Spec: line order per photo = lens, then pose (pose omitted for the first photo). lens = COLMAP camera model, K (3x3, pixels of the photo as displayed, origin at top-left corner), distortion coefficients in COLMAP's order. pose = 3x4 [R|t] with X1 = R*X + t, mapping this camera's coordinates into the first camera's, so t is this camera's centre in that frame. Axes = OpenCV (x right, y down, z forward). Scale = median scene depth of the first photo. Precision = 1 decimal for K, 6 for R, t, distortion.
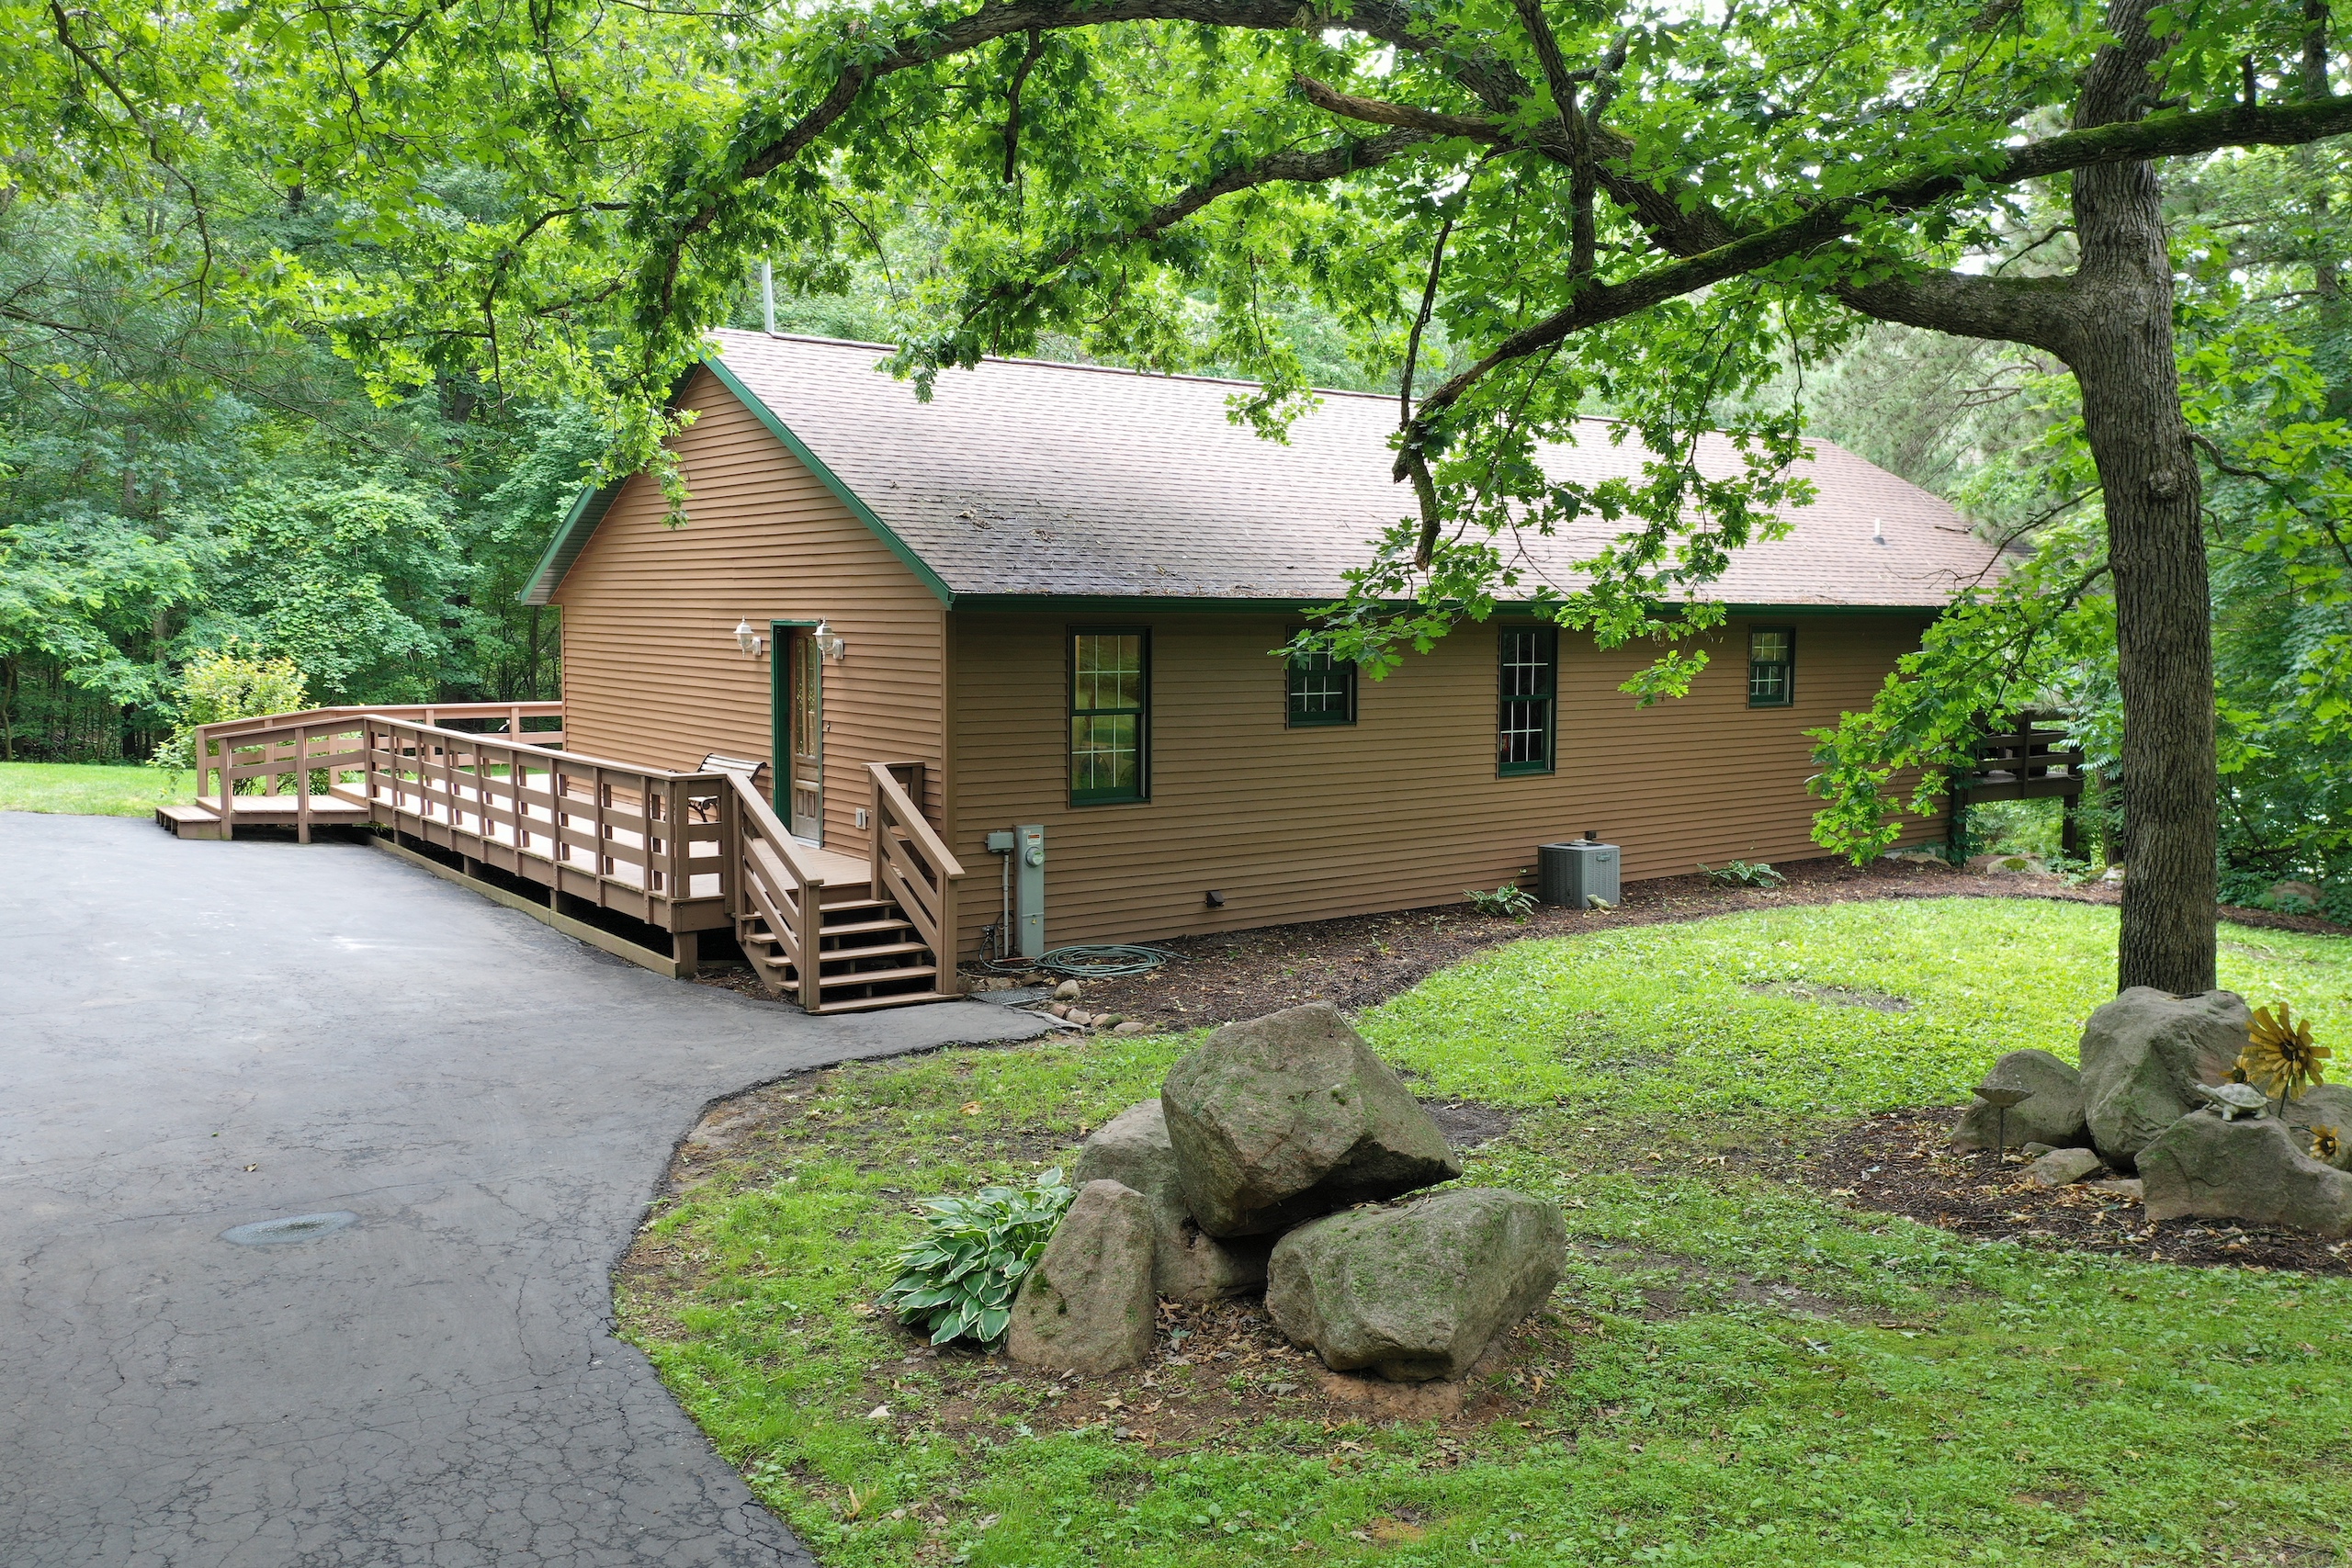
lens RADIAL K [[1876.0, 0, 1175.0], [0, 1876.0, 783.1], [0, 0, 1]] dist [-0.001432, -0.000217]
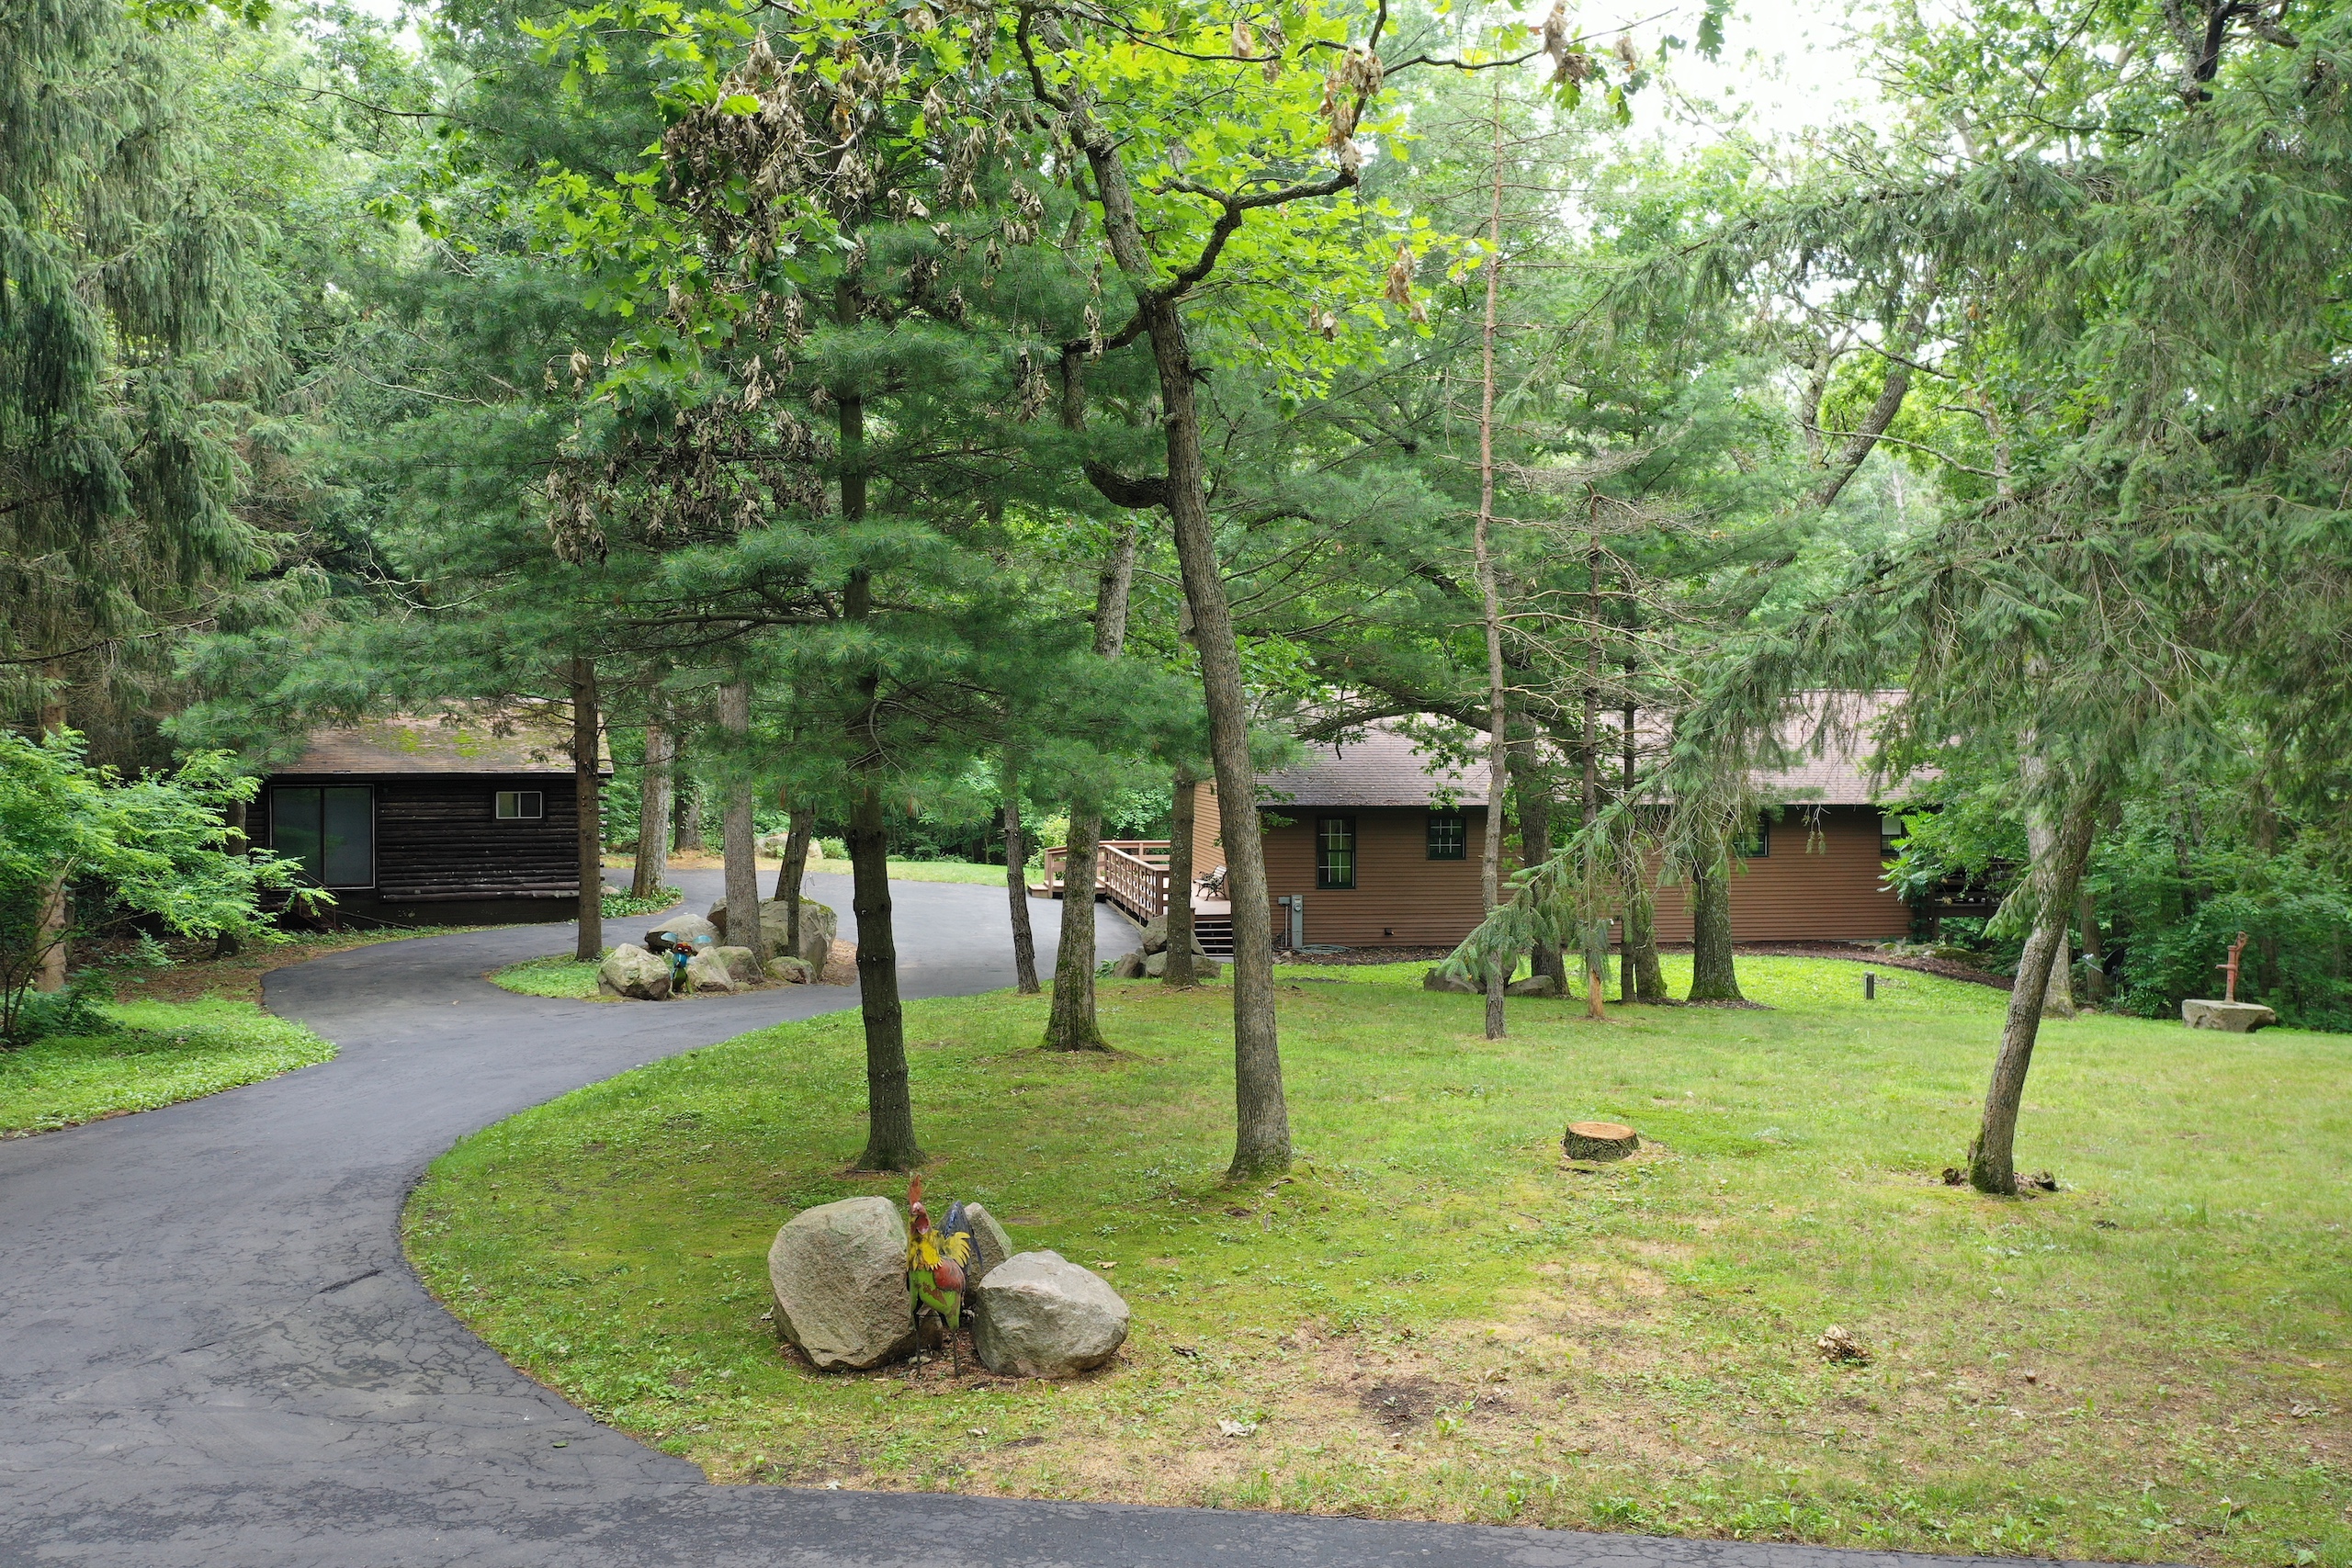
lens RADIAL K [[1876.0, 0, 1176.3], [0, 1876.0, 779.4], [0, 0, 1]] dist [-0.001432, -0.000217]
pose [[0.882292, 0.009585, -0.470604, 0.919561], [-0.045117, 0.996911, -0.064281, 0.035288], [0.468534, 0.077947, 0.880000, -1.241537]]
